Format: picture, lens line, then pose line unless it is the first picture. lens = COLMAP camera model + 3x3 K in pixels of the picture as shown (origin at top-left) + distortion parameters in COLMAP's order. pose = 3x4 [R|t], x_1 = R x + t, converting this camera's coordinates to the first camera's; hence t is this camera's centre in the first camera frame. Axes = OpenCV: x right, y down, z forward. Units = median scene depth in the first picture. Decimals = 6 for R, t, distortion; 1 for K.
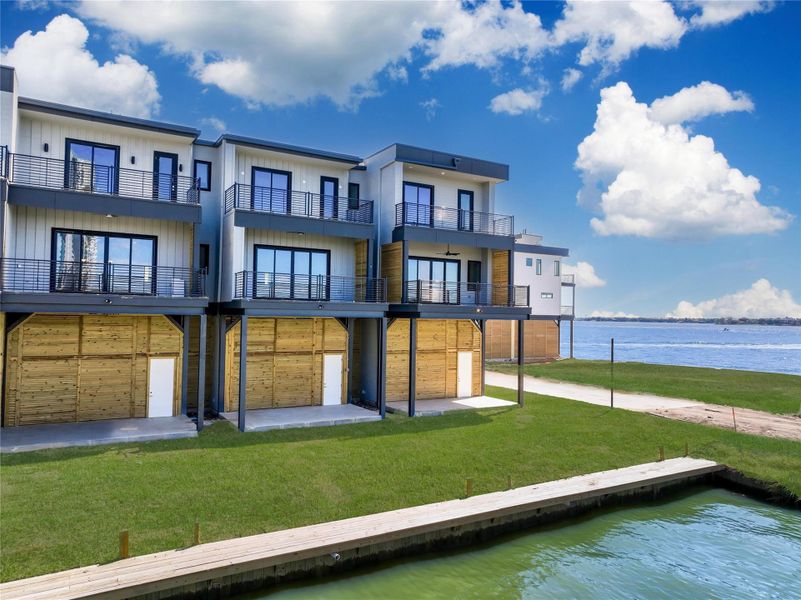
lens RADIAL K [[561.6, 0, 400.5], [0, 561.6, 300.0], [0, 0, 1]] dist [0.000839, 0.000031]
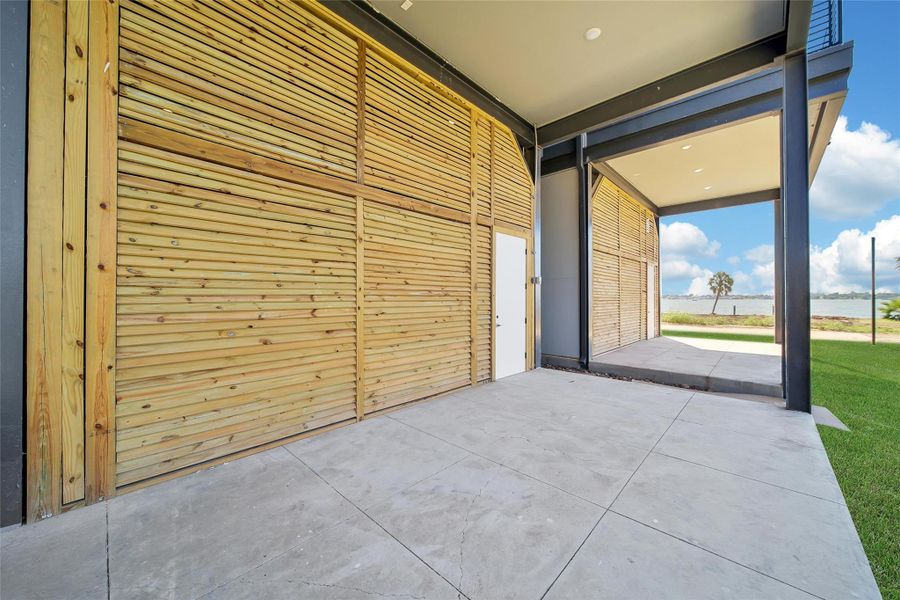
lens RADIAL K [[330.1, 0, 455.2], [0, 330.1, 296.7], [0, 0, 1]] dist [-0.000456, -0.000252]
pose [[0.961018, -0.015232, 0.276065, -0.215154], [0.007742, 0.999572, 0.028201, 0.132134], [-0.276376, -0.024964, 0.960725, 0.819409]]
